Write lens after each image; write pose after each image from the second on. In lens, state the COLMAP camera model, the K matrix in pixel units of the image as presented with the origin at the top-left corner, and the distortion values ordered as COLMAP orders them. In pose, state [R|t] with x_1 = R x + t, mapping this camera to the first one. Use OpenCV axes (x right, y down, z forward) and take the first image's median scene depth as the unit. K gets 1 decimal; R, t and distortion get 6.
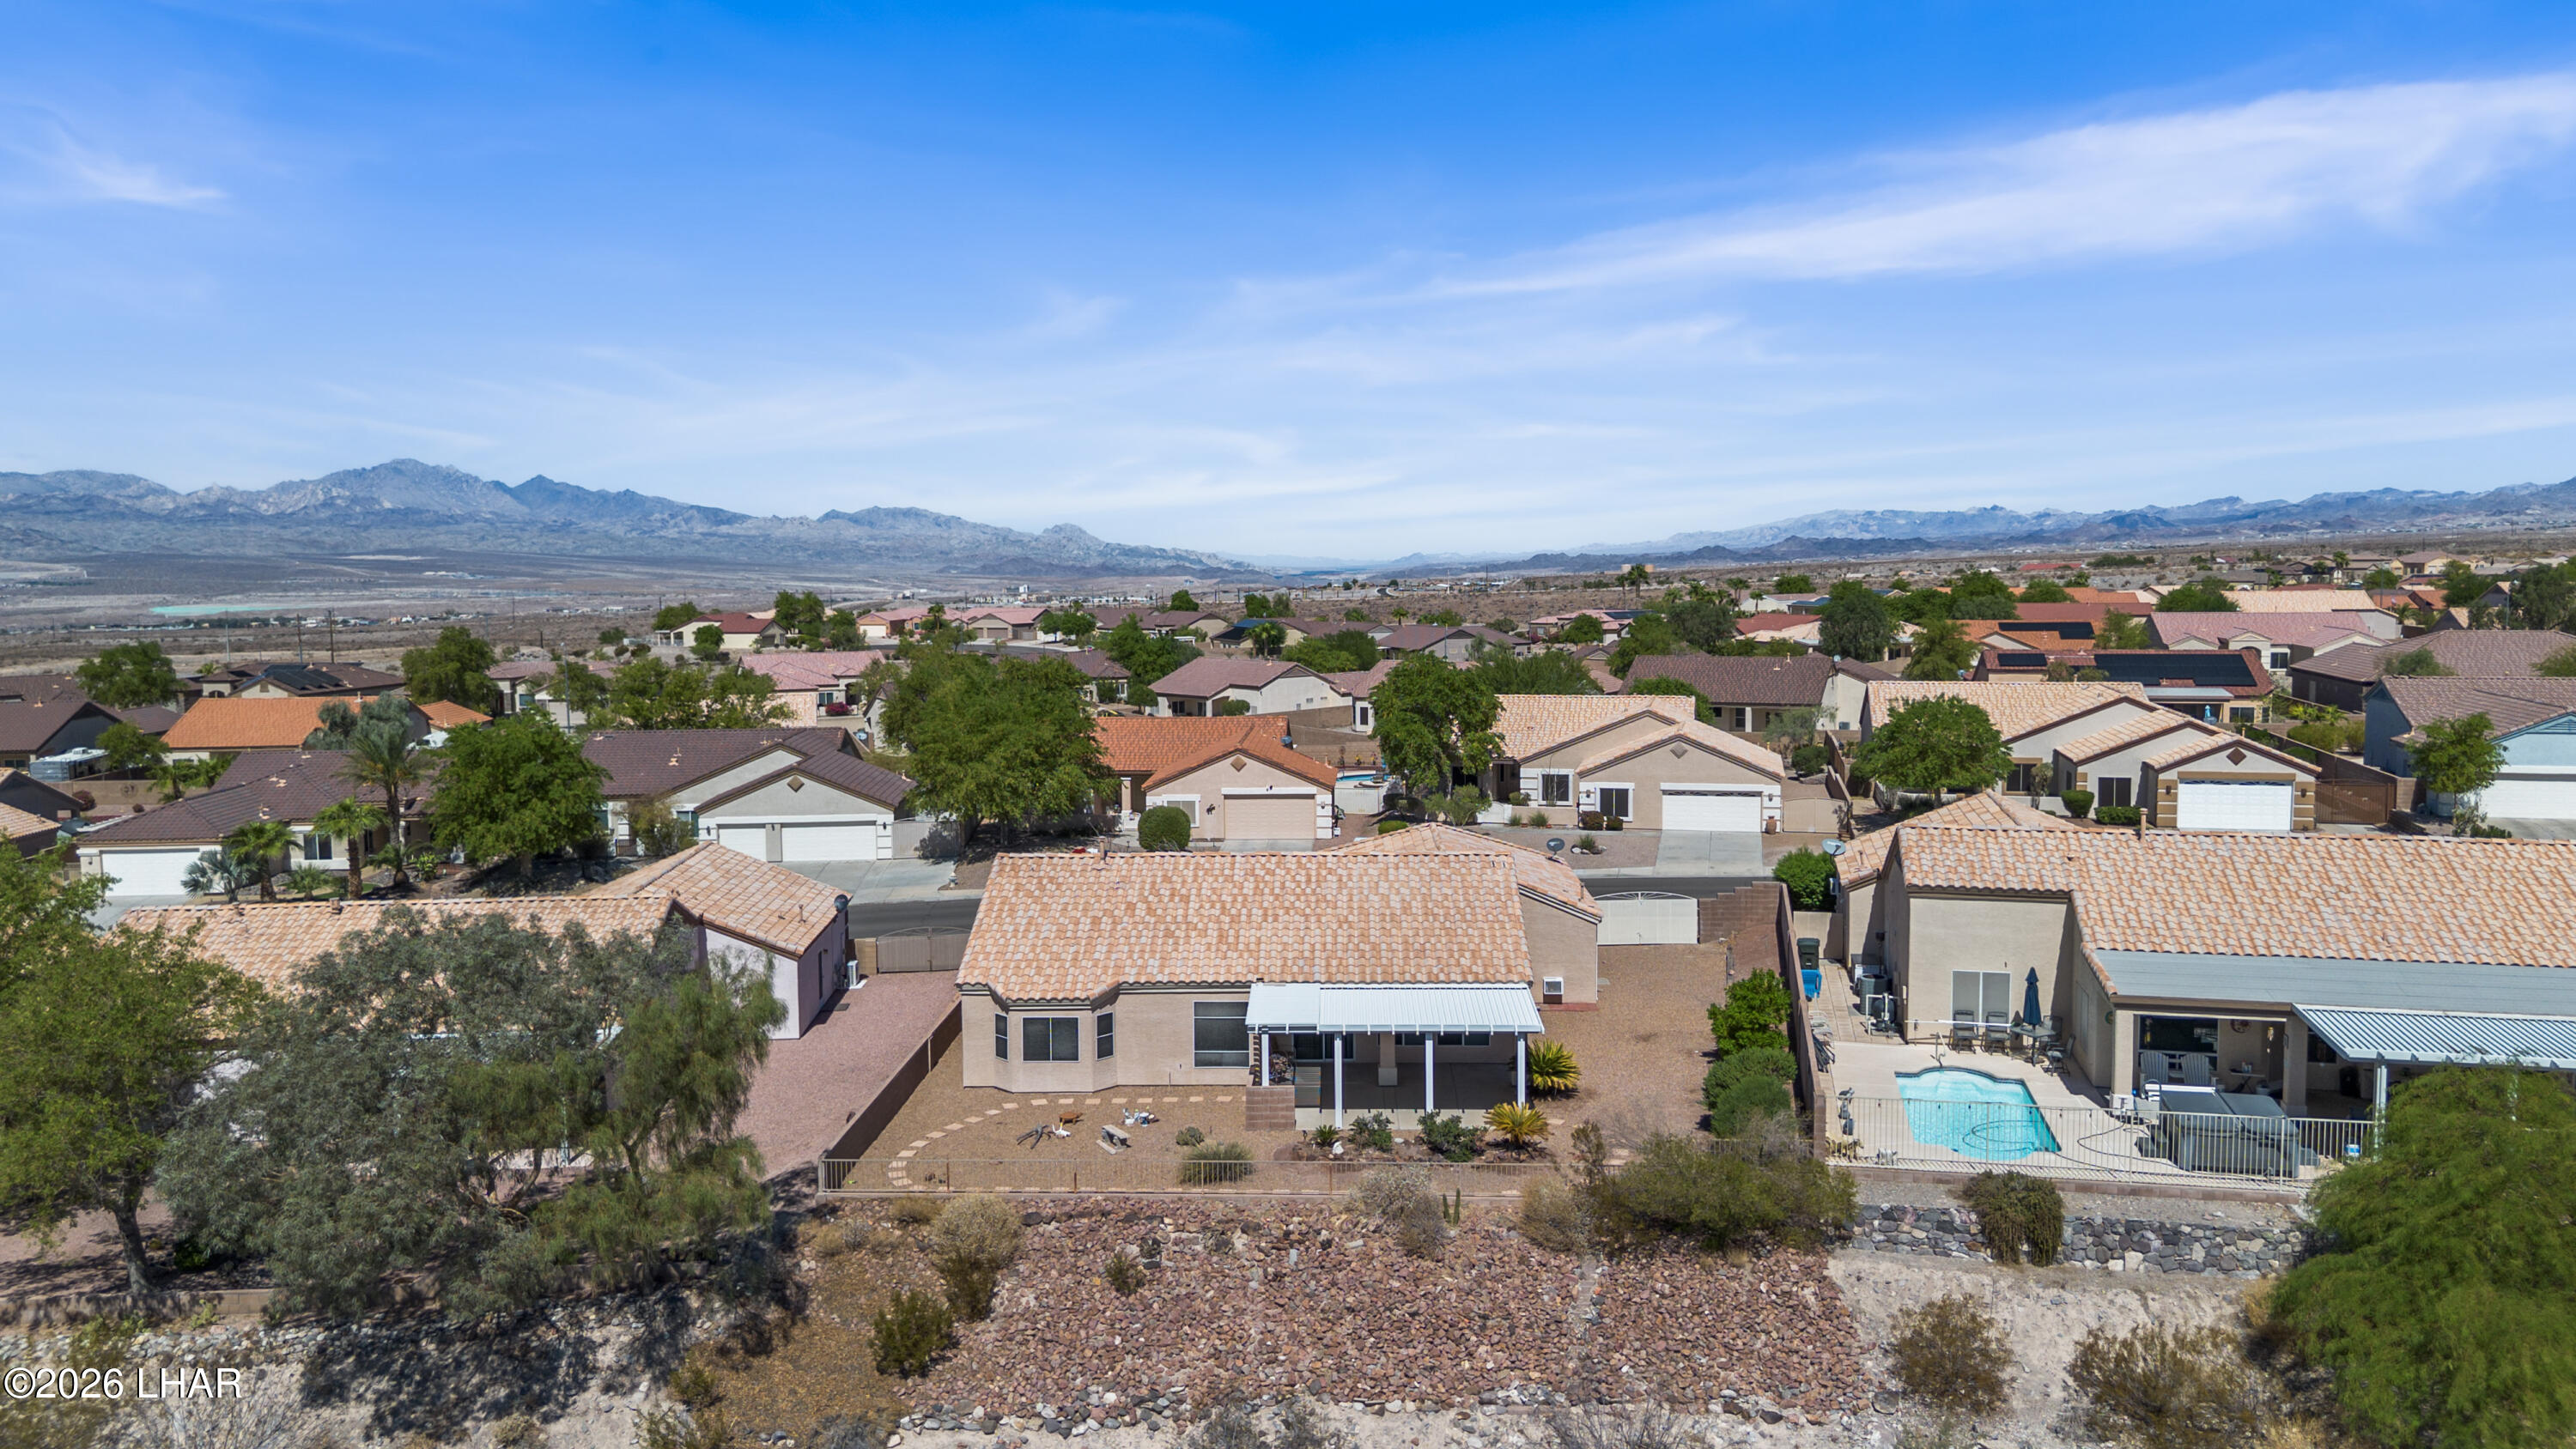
lens RADIAL K [[1864.5, 0, 1296.7], [0, 1864.5, 720.9], [0, 0, 1]] dist [0.068517, -0.068240]
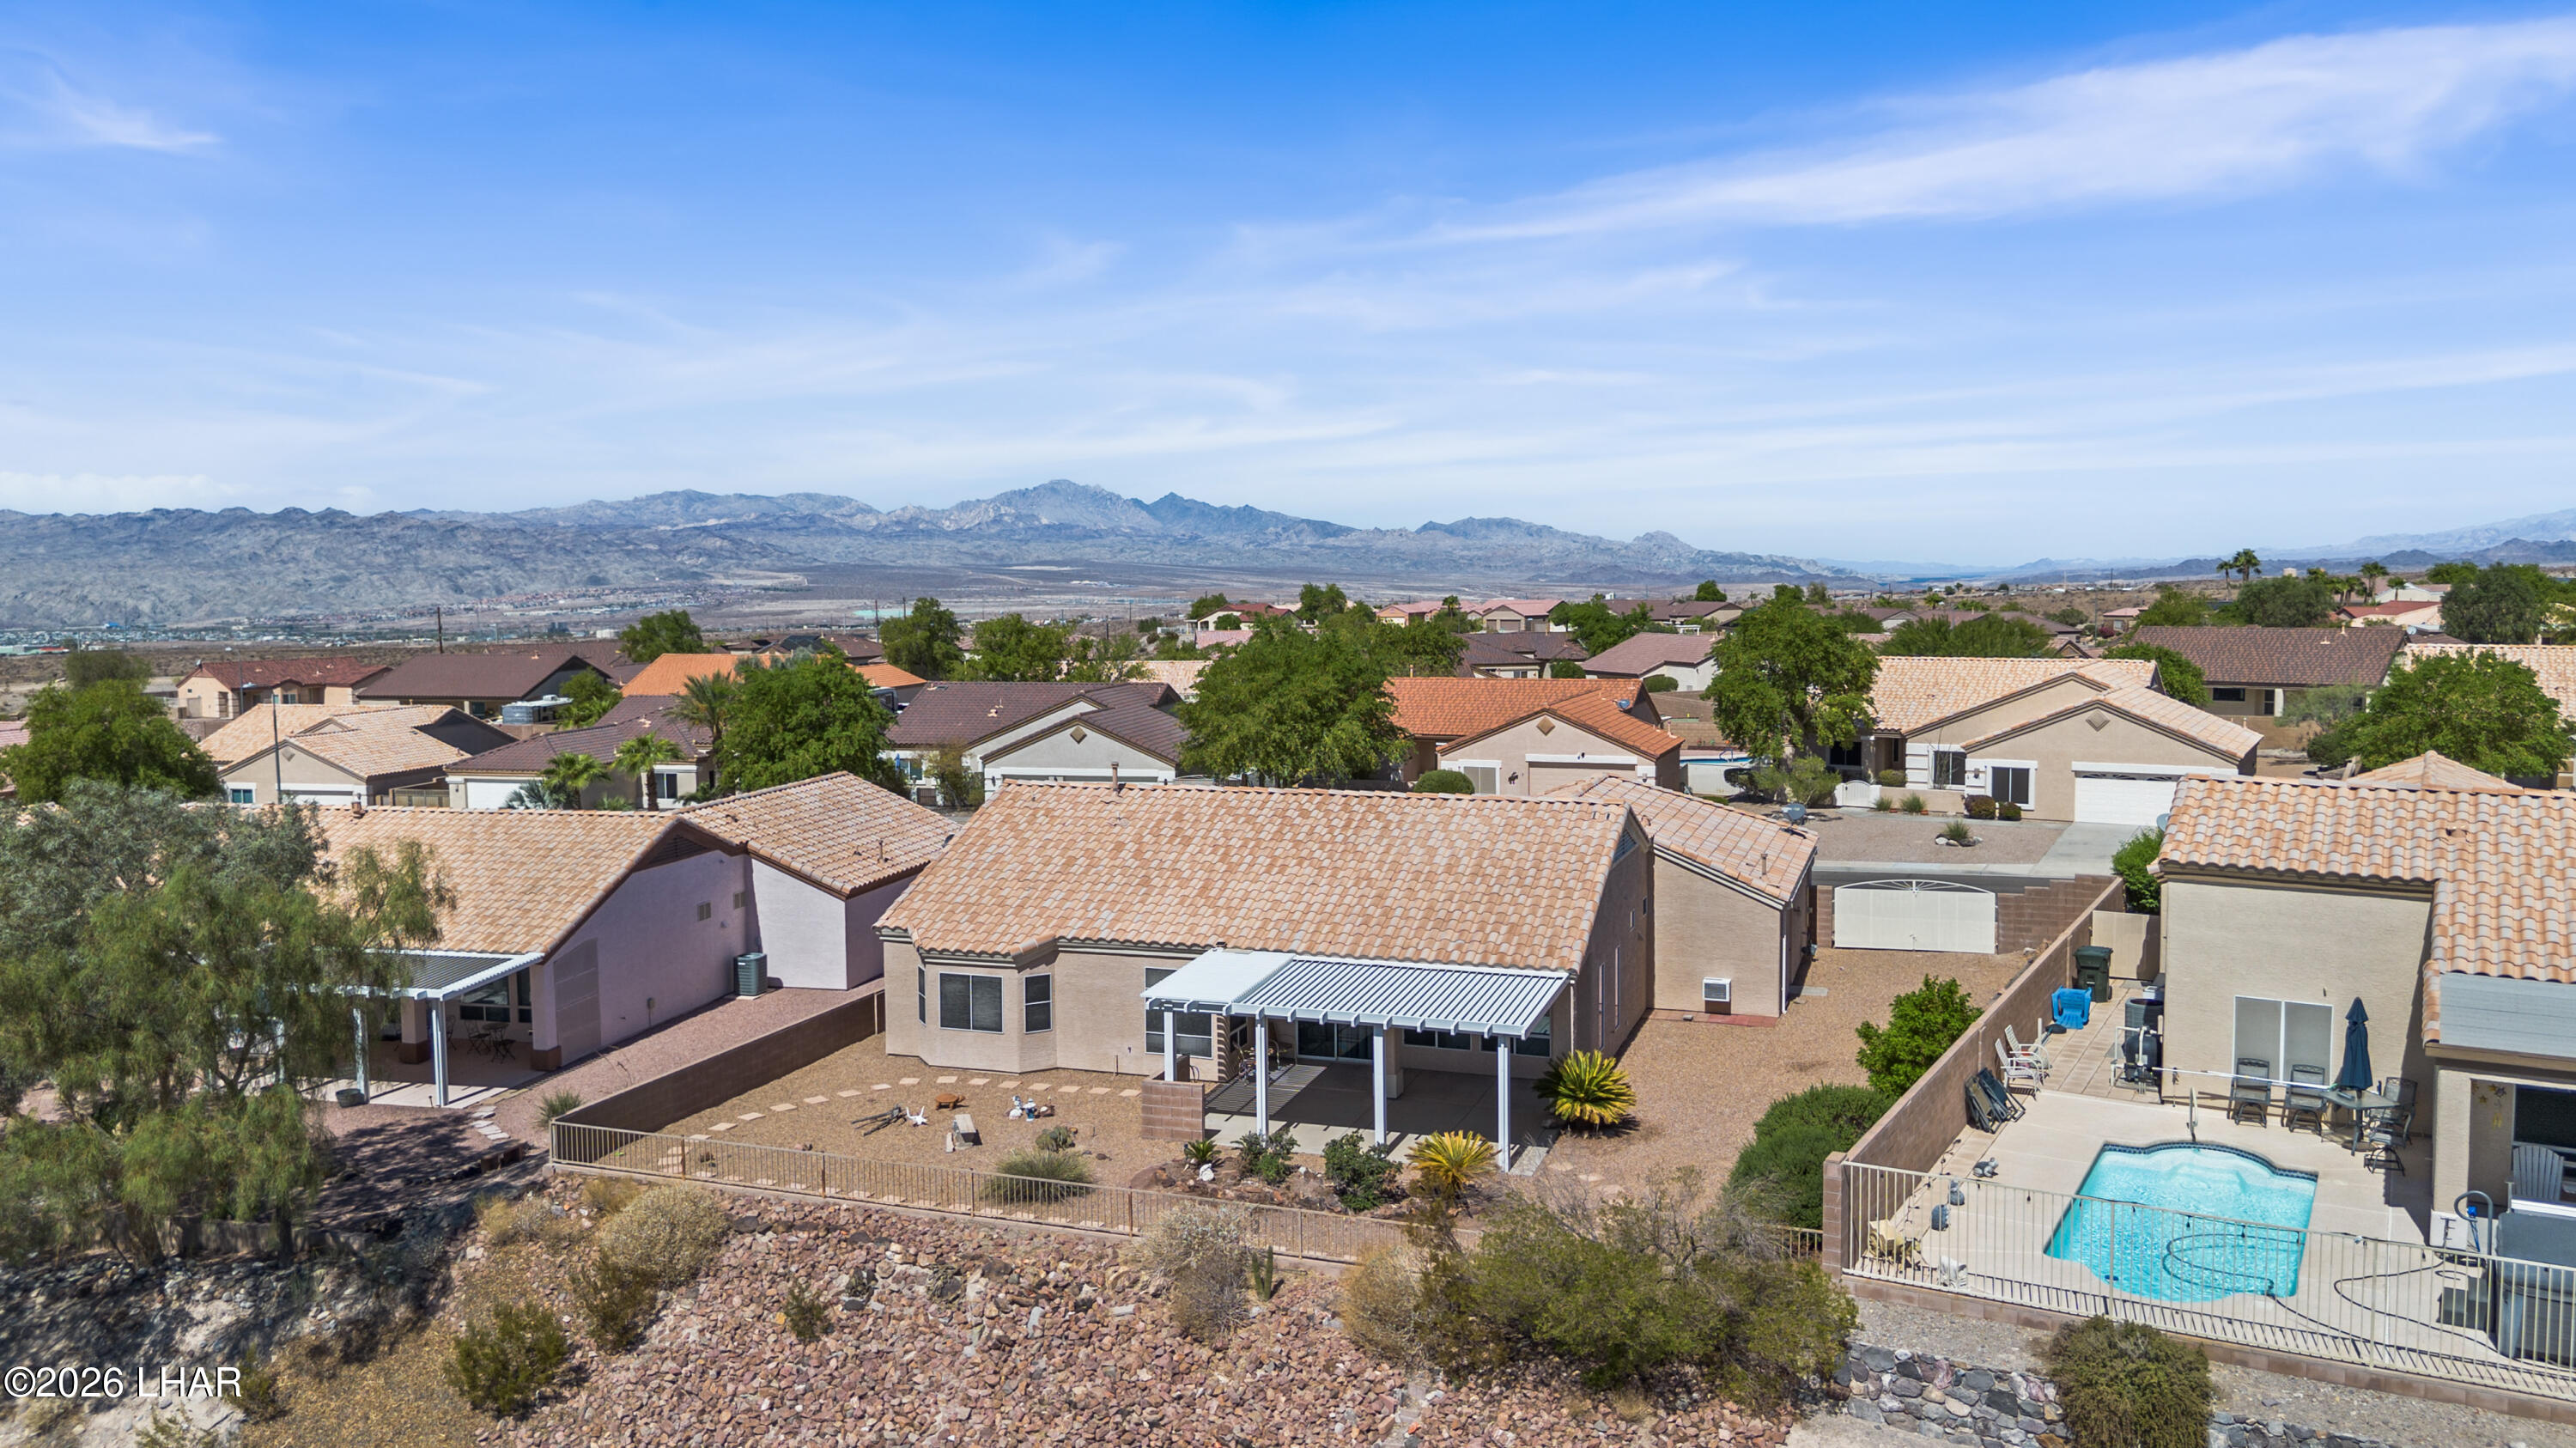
lens RADIAL K [[1865.0, 0, 1296.7], [0, 1865.0, 720.4], [0, 0, 1]] dist [0.068517, -0.068240]
pose [[0.951202, 0.024748, -0.307575, 0.245439], [-0.026387, 0.999651, -0.001169, 0.048458], [0.307438, 0.009228, 0.951523, 0.288640]]
